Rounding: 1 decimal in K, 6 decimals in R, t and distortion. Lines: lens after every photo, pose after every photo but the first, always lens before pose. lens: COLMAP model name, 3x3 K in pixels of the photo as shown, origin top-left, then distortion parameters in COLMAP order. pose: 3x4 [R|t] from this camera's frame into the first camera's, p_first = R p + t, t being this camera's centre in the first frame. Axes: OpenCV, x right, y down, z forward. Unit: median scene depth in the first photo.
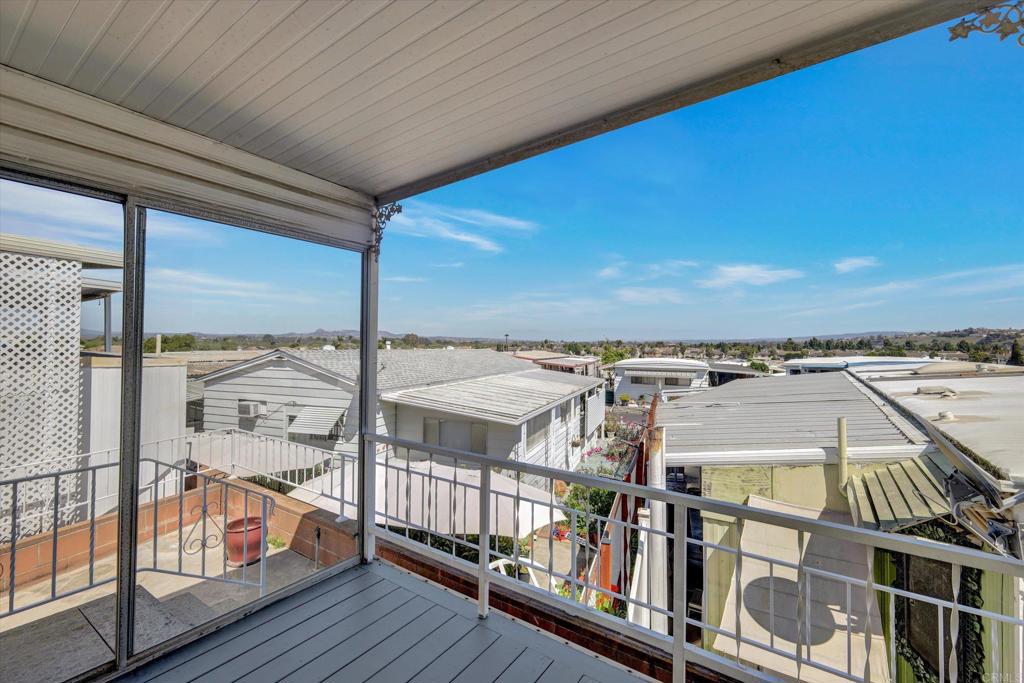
lens RADIAL K [[454.1, 0, 518.9], [0, 454.1, 339.8], [0, 0, 1]] dist [0.007924, 0.001507]
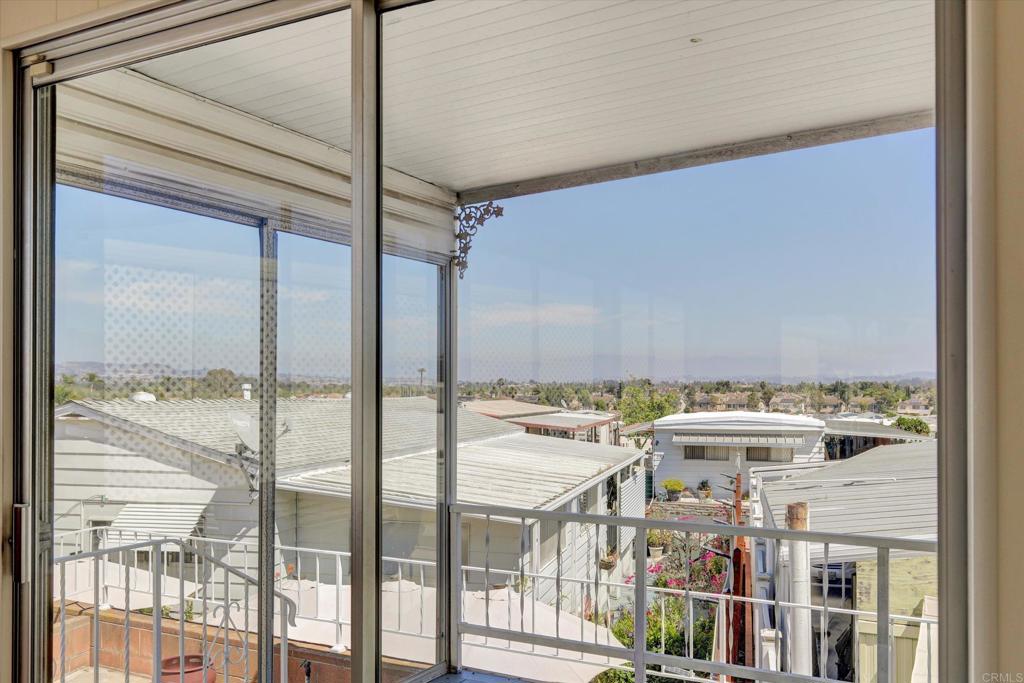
lens RADIAL K [[893.8, 0, 523.4], [0, 893.8, 375.2], [0, 0, 1]] dist [-0.000784, 0.011910]
pose [[0.996796, -0.006925, 0.079683, -0.070371], [0.007307, 0.999963, -0.004493, -0.000378], [-0.079649, 0.005061, 0.996810, -0.106013]]
